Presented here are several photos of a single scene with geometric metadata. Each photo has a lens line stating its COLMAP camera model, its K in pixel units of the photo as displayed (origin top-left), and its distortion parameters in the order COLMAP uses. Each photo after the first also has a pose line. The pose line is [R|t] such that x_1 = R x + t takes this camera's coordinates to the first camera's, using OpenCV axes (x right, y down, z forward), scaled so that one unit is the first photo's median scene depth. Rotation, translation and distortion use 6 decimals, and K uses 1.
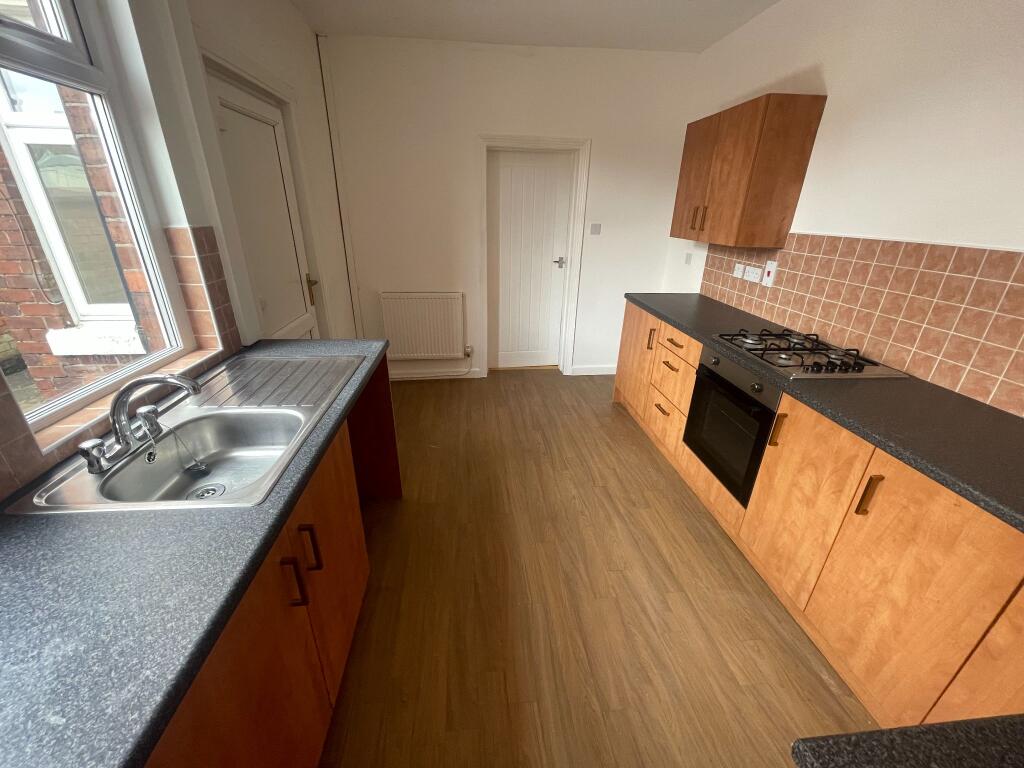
lens RADIAL K [[411.0, 0, 508.8], [0, 411.0, 383.1], [0, 0, 1]] dist [-0.000236, -0.000054]
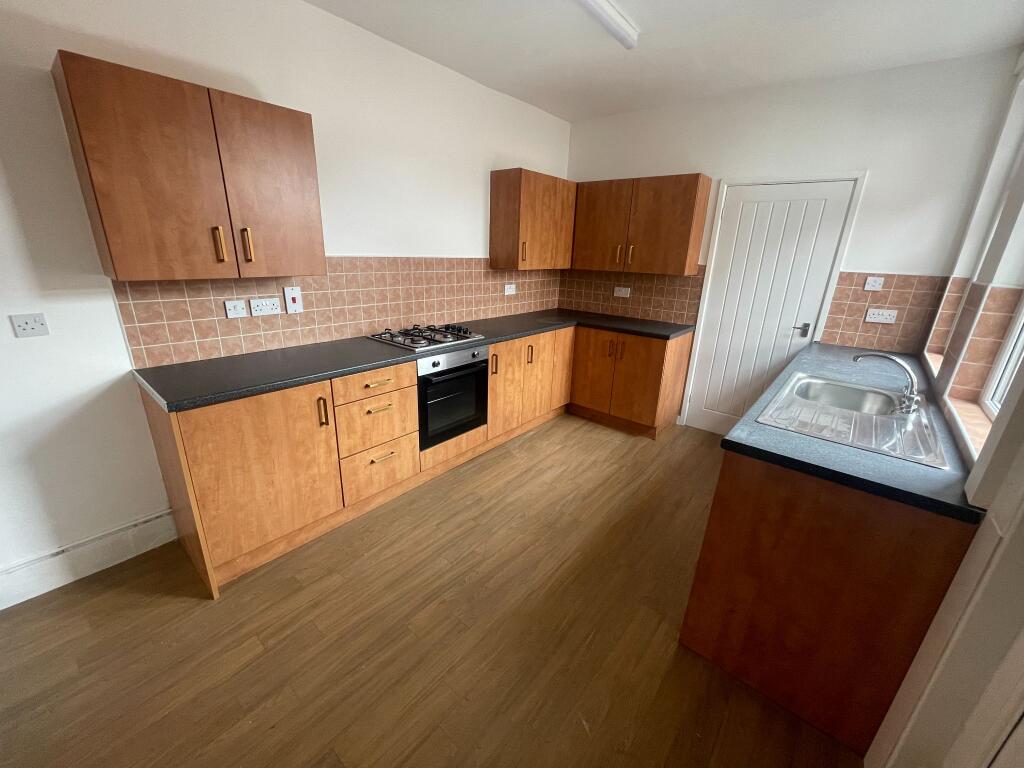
lens RADIAL K [[411.0, 0, 508.8], [0, 411.0, 383.1], [0, 0, 1]] dist [-0.000236, -0.000054]
pose [[-0.696851, -0.261777, 0.667736, -0.434463], [0.240290, 0.791991, 0.561258, -0.589835], [-0.675765, 0.551564, -0.488998, 1.381822]]
